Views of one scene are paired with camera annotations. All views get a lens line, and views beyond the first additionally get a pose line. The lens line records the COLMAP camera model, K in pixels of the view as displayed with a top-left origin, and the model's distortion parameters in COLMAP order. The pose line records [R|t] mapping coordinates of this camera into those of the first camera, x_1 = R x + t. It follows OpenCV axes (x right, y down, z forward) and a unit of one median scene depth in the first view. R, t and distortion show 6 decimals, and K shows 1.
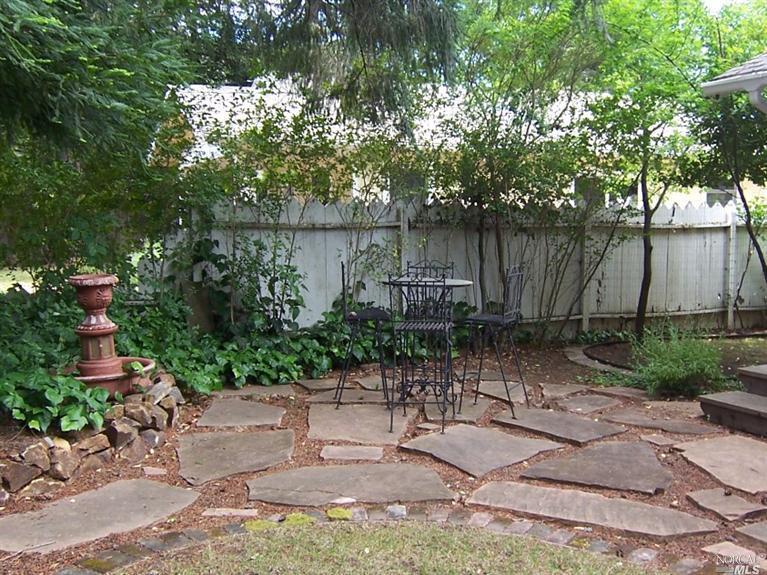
lens RADIAL K [[882.2, 0, 383.5], [0, 882.2, 287.5], [0, 0, 1]] dist [-0.007102, -0.004568]
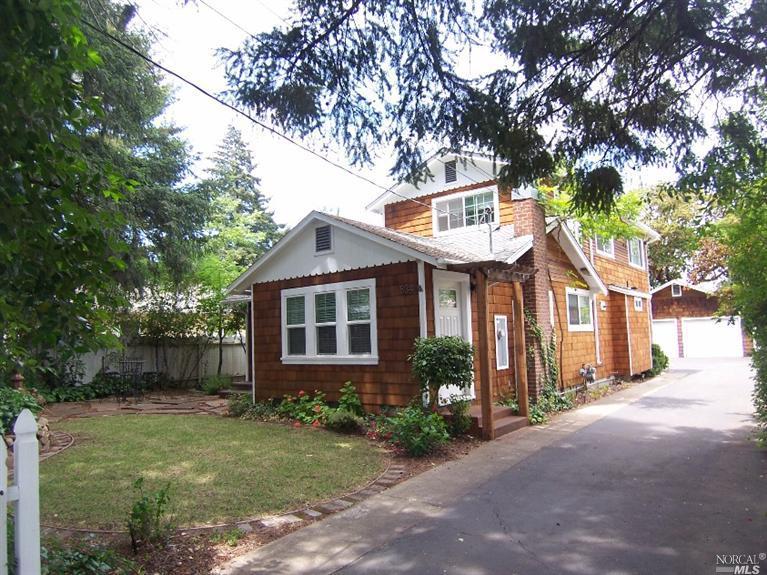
lens RADIAL K [[547.0, 0, 383.5], [0, 547.0, 287.5], [0, 0, 1]] dist [-0.006992, -0.004069]
pose [[0.896122, 0.023237, 0.443200, -0.014680], [0.055868, 0.984778, -0.164593, 0.075414], [-0.440278, 0.172256, 0.881183, -0.849669]]
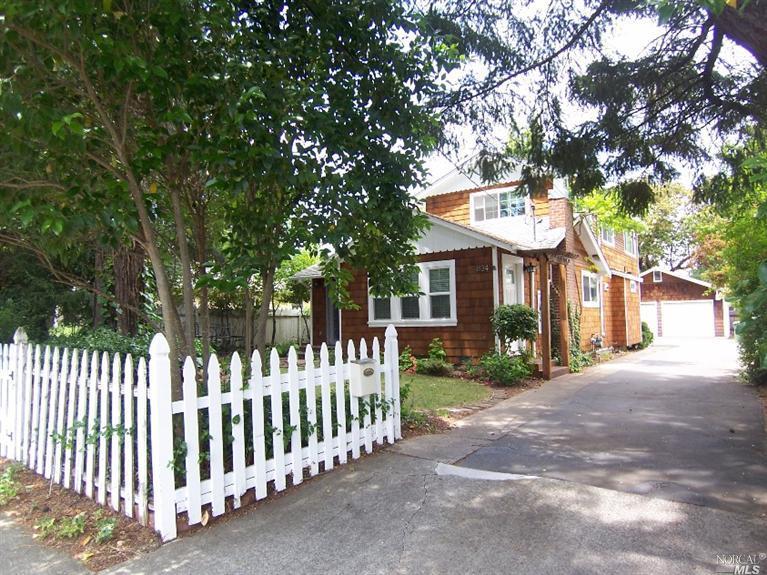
lens RADIAL K [[559.0, 0, 383.5], [0, 559.0, 287.5], [0, 0, 1]] dist [0.002930, 0.002883]
pose [[0.867838, 0.024001, 0.496268, -0.387108], [0.048163, 0.990065, -0.132107, 0.125177], [-0.494508, 0.138549, 0.858059, -1.007495]]
